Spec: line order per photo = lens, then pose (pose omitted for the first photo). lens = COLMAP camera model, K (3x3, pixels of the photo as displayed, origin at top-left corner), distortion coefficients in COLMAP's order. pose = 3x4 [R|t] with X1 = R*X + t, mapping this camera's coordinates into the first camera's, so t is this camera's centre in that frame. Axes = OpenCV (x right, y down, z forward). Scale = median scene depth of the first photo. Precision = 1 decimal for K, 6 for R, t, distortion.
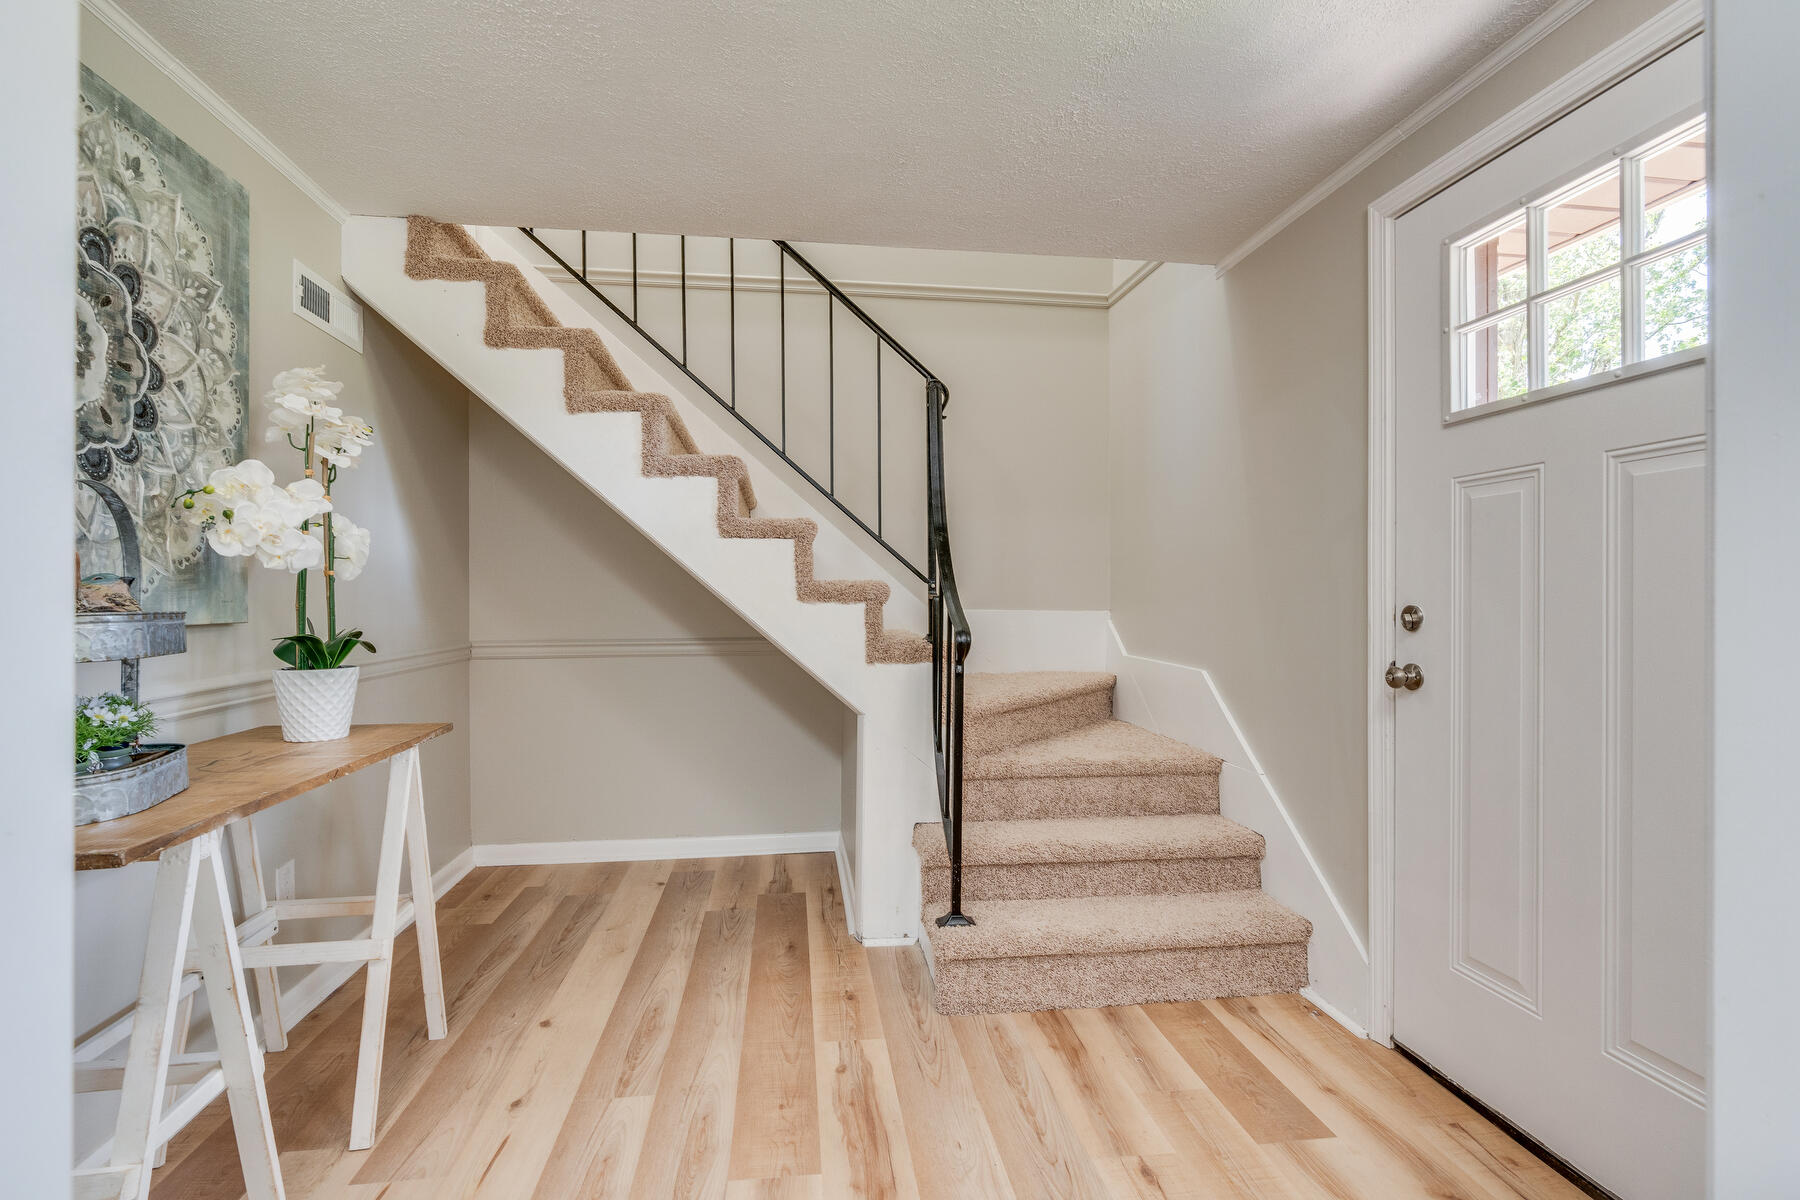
lens RADIAL K [[813.0, 0, 895.0], [0, 813.0, 597.6], [0, 0, 1]] dist [-0.004439, 0.000262]
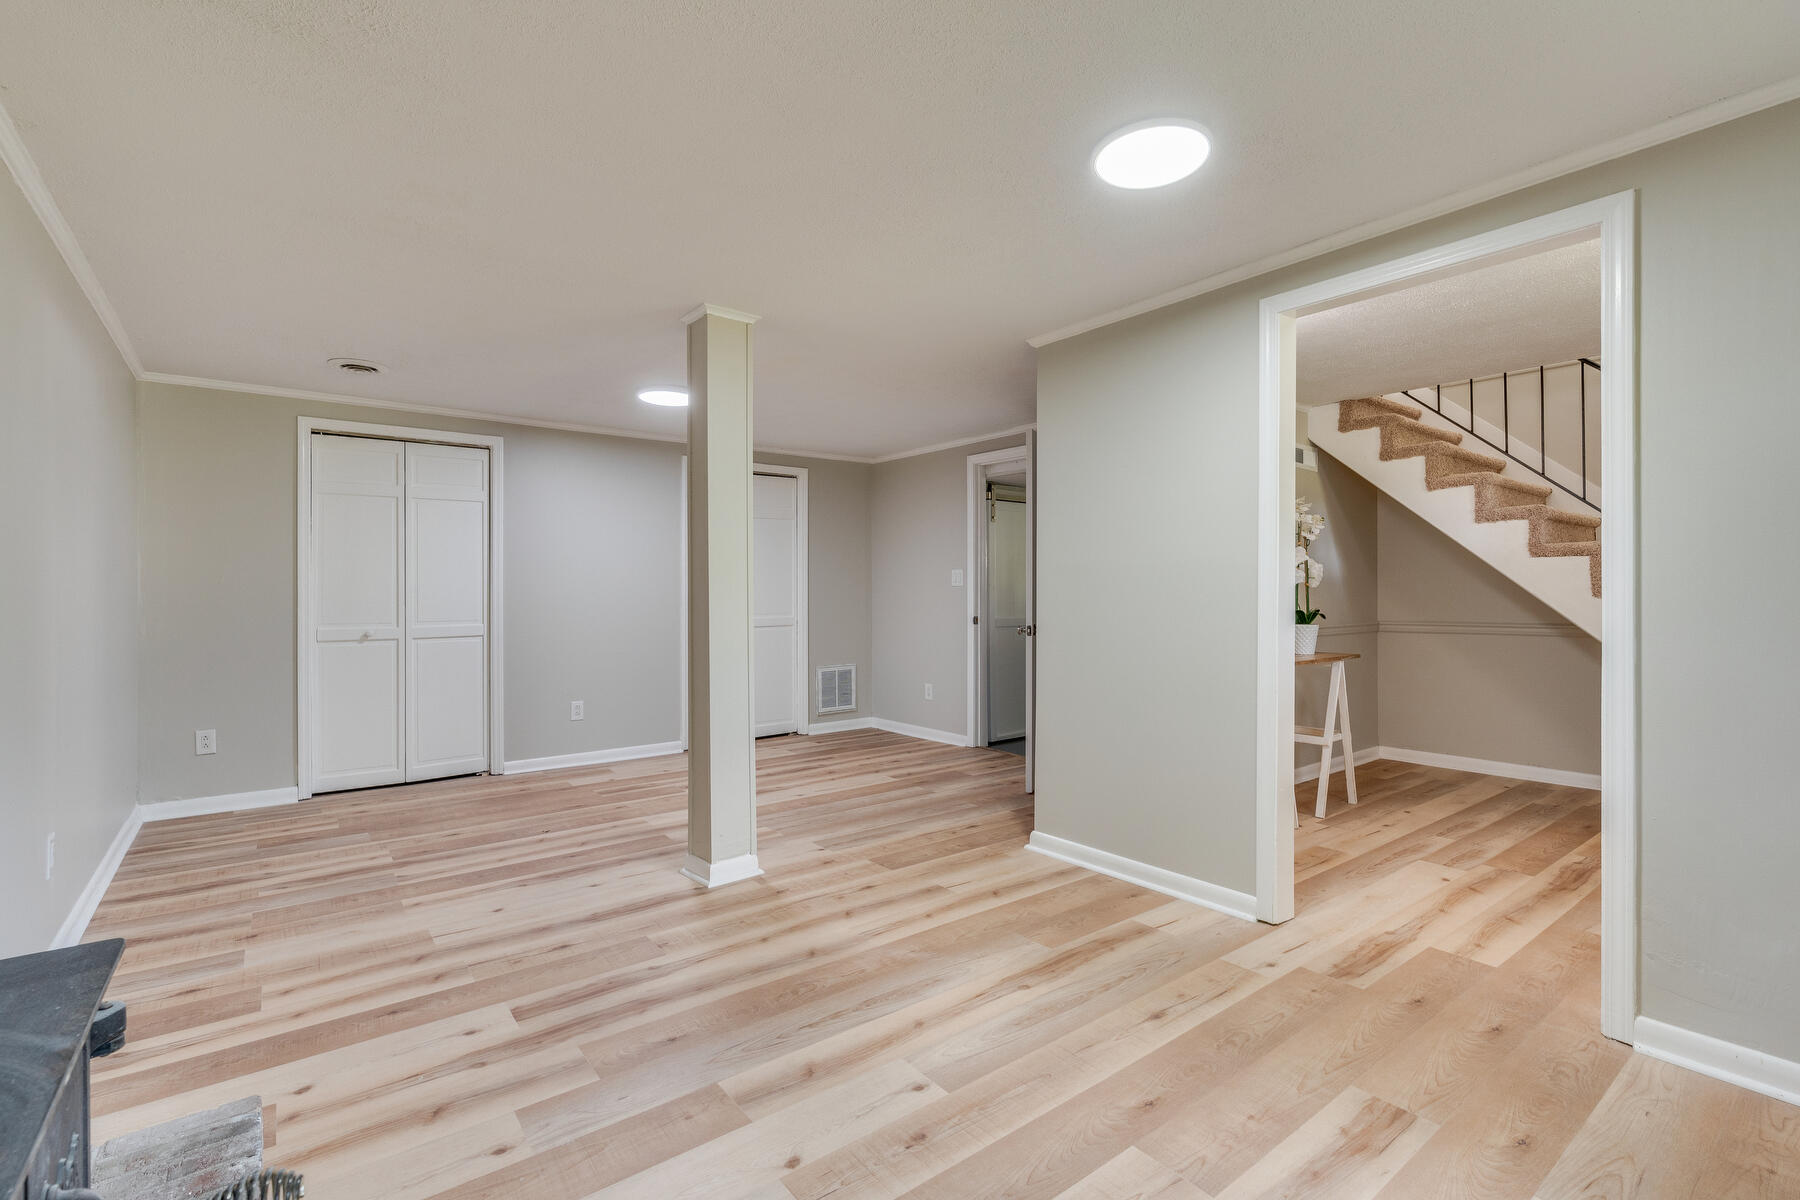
lens RADIAL K [[813.0, 0, 891.4], [0, 813.0, 596.5], [0, 0, 1]] dist [-0.004439, 0.000262]
pose [[0.499959, 0.006800, -0.866023, 0.756359], [0.003139, 0.999948, 0.009664, -0.022548], [0.866044, -0.007550, 0.499912, -1.246683]]
